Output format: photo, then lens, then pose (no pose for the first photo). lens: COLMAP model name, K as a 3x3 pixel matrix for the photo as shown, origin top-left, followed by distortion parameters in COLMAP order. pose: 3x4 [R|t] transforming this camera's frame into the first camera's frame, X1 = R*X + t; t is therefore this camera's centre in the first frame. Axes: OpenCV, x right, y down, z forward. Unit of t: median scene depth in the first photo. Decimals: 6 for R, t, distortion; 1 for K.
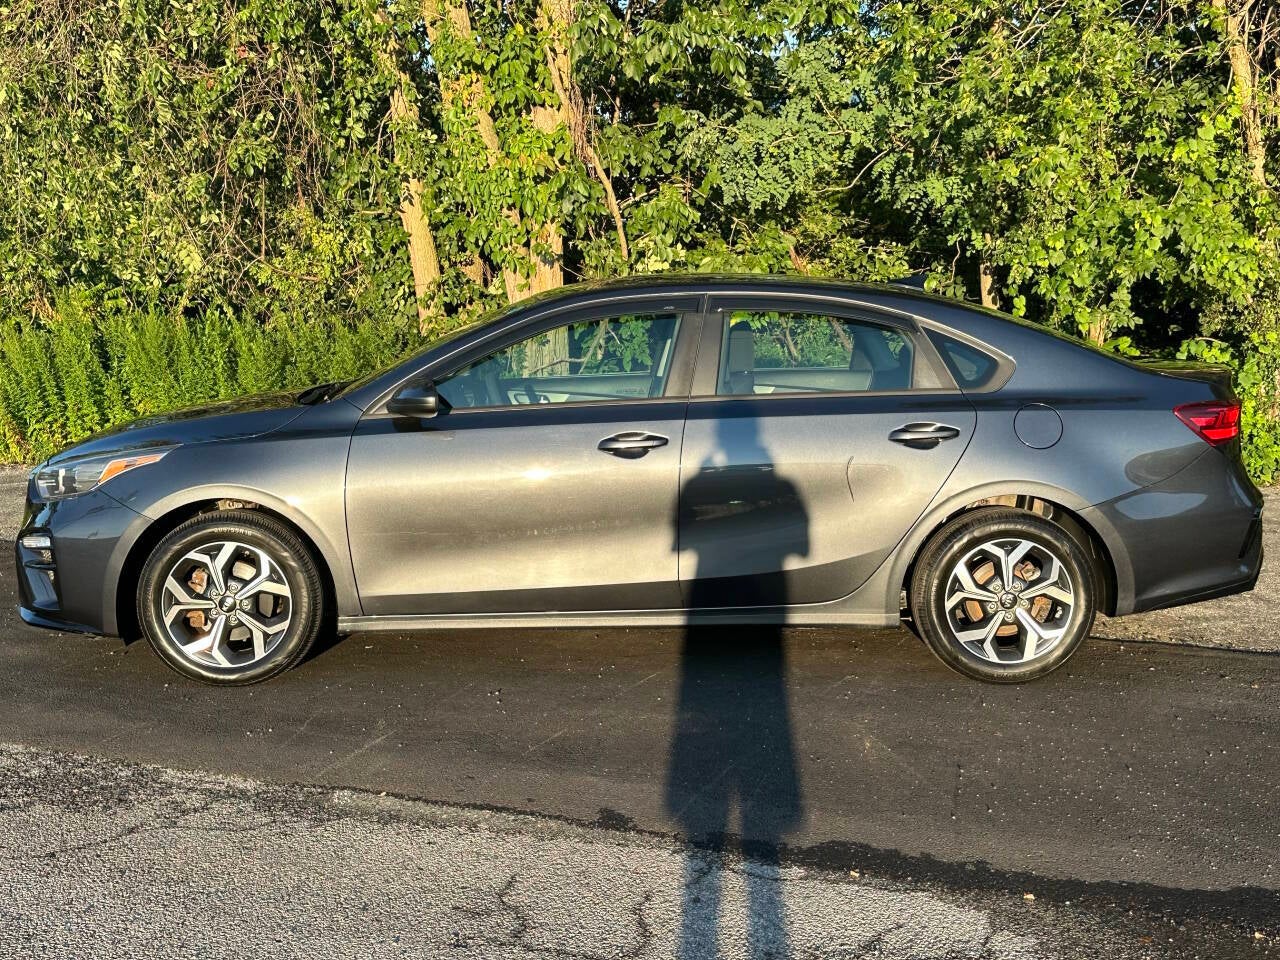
lens RADIAL K [[1573.5, 0, 627.1], [0, 1573.5, 501.1], [0, 0, 1]] dist [0.107155, 0.000000]
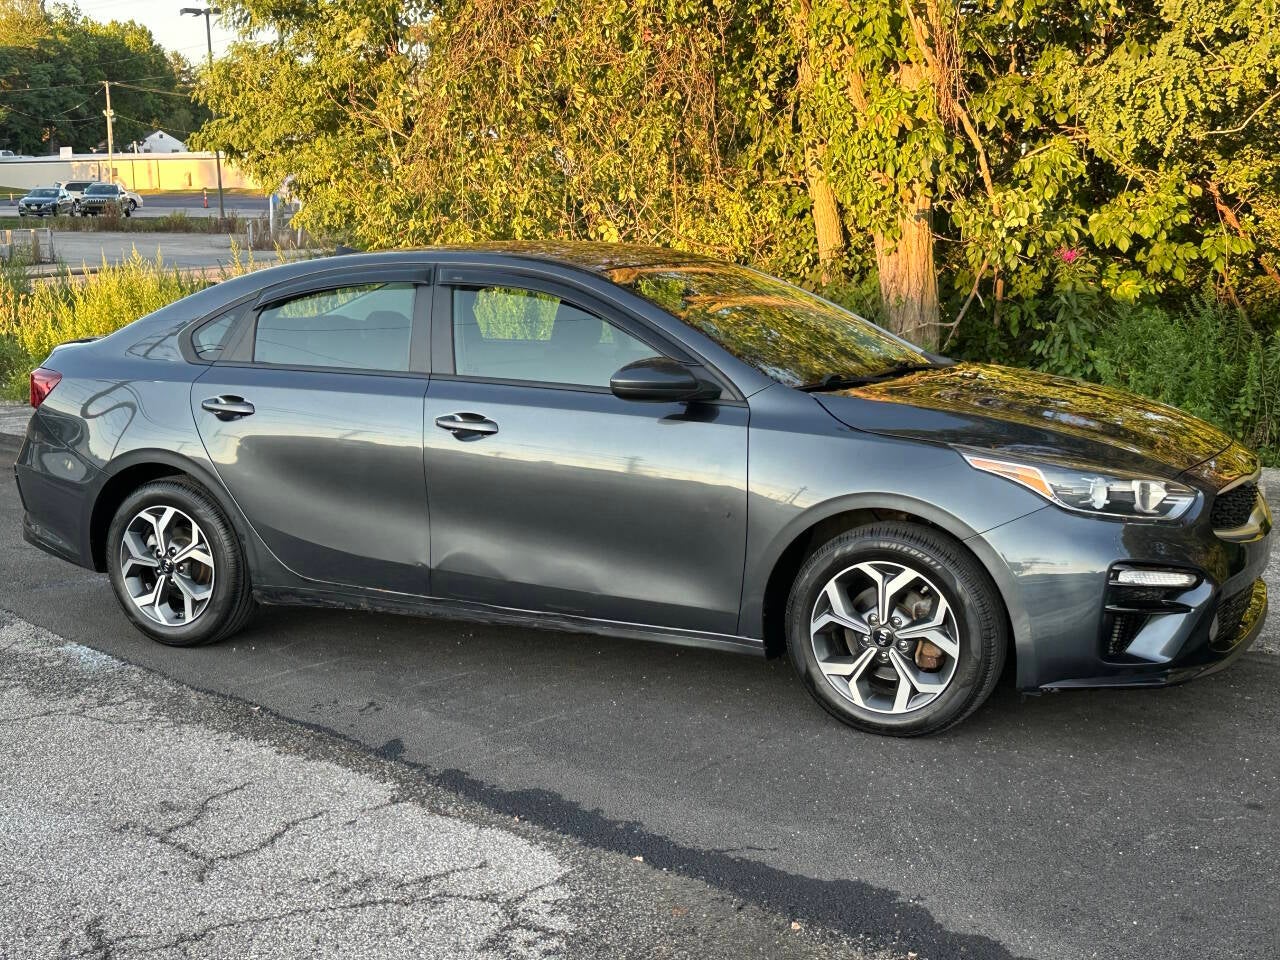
lens RADIAL K [[1573.5, 0, 639.6], [0, 1573.5, 487.0], [0, 0, 1]] dist [0.107155, 0.000000]
pose [[0.912849, 0.040333, -0.406301, 0.208604], [-0.034416, 0.999168, 0.021861, -0.006992], [0.406845, -0.005973, 0.913478, 0.045937]]
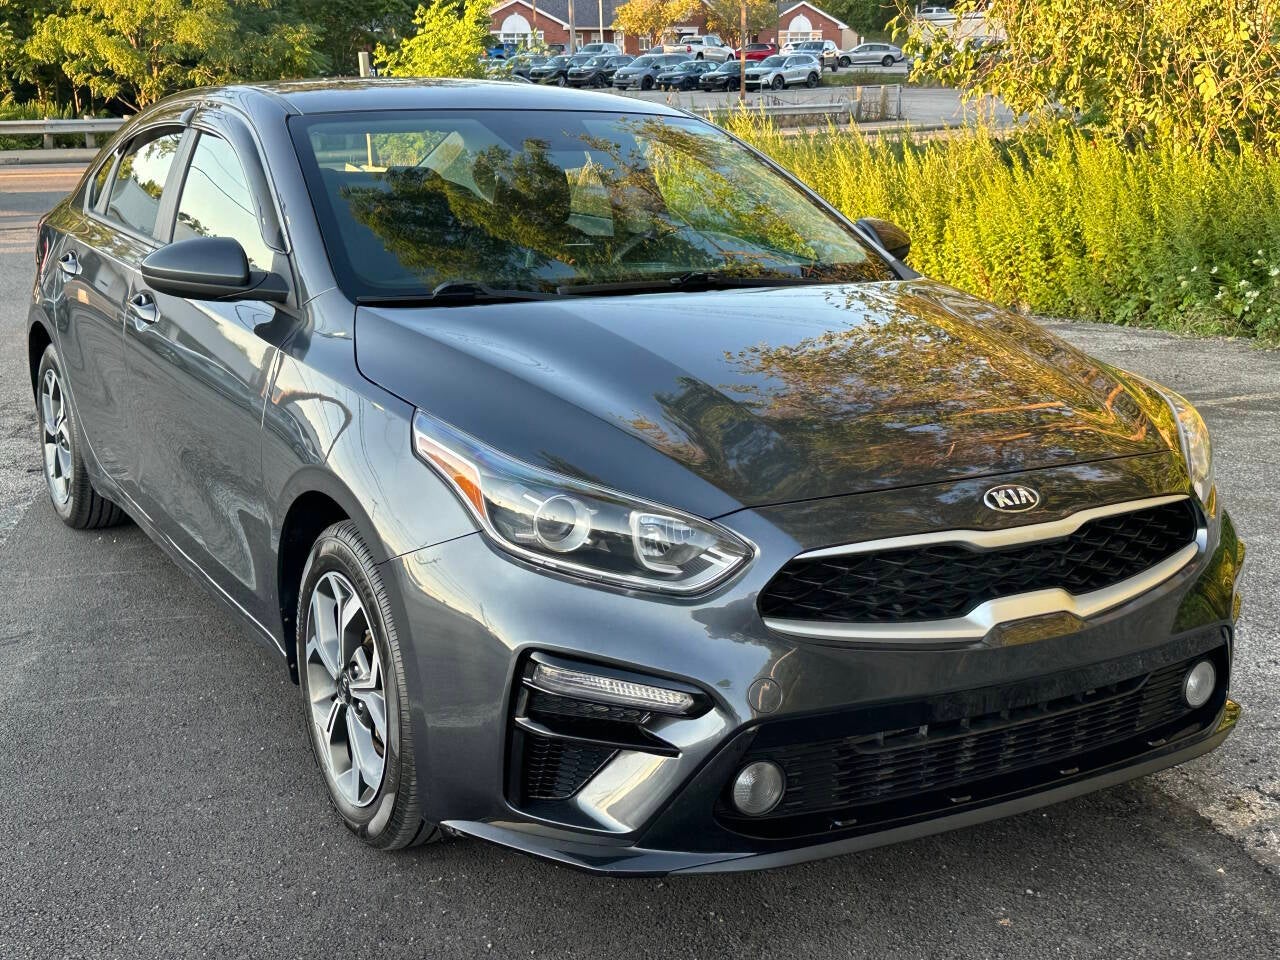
lens RADIAL K [[1573.5, 0, 638.6], [0, 1573.5, 493.9], [0, 0, 1]] dist [0.107155, 0.000000]
pose [[0.554091, 0.193119, -0.809746, 0.329618], [-0.117735, 0.981121, 0.153427, -0.038033], [0.824088, 0.010322, 0.566367, 0.306043]]
